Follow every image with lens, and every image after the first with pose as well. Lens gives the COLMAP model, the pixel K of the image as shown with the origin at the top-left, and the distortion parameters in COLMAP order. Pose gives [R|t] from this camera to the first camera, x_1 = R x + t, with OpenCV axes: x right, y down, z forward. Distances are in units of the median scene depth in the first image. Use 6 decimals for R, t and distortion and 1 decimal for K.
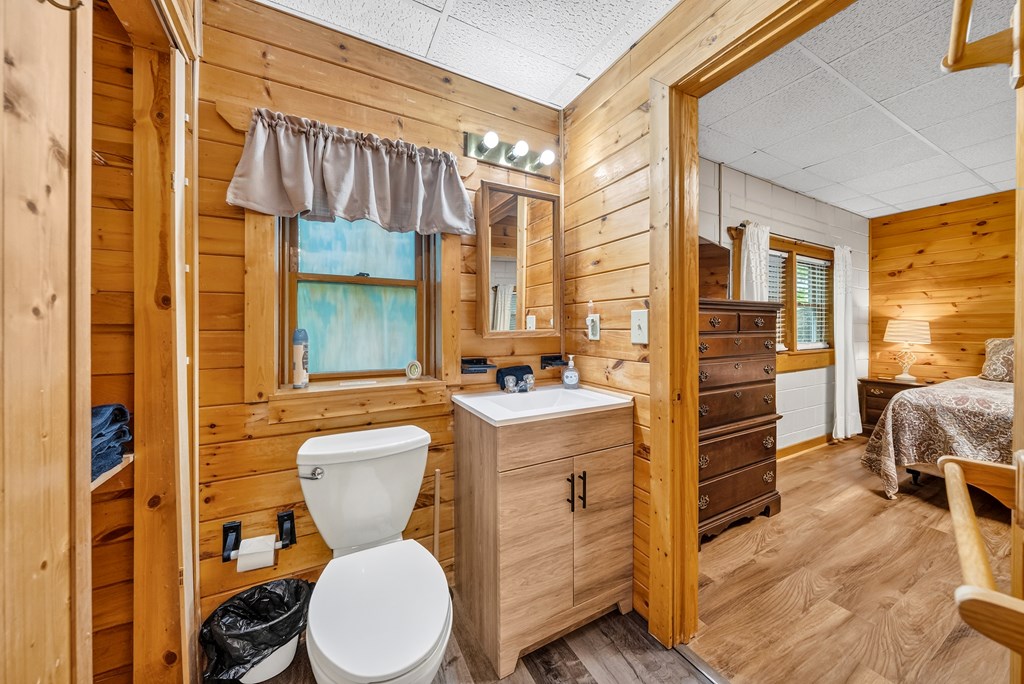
lens RADIAL K [[351.5, 0, 511.6], [0, 351.5, 331.2], [0, 0, 1]] dist [-0.000261, 0.000100]
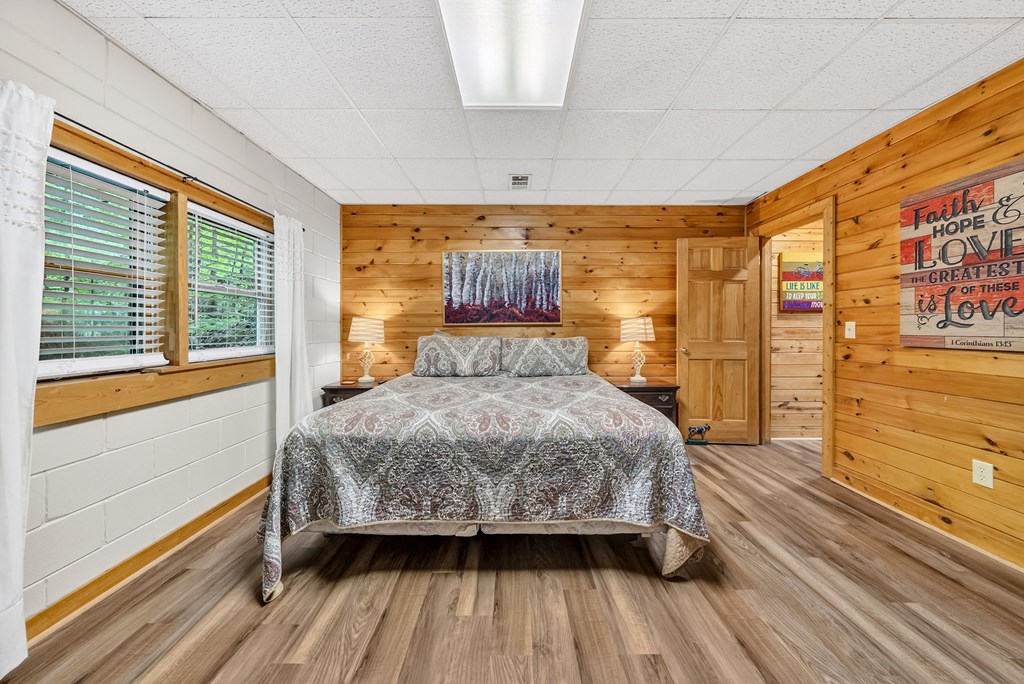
lens RADIAL K [[351.5, 0, 511.6], [0, 351.5, 331.2], [0, 0, 1]] dist [-0.000261, 0.000100]
pose [[0.474766, -0.006728, 0.880086, 0.738567], [0.004309, 0.999977, 0.005320, 0.000095], [-0.880101, 0.001267, 0.474784, 0.327484]]
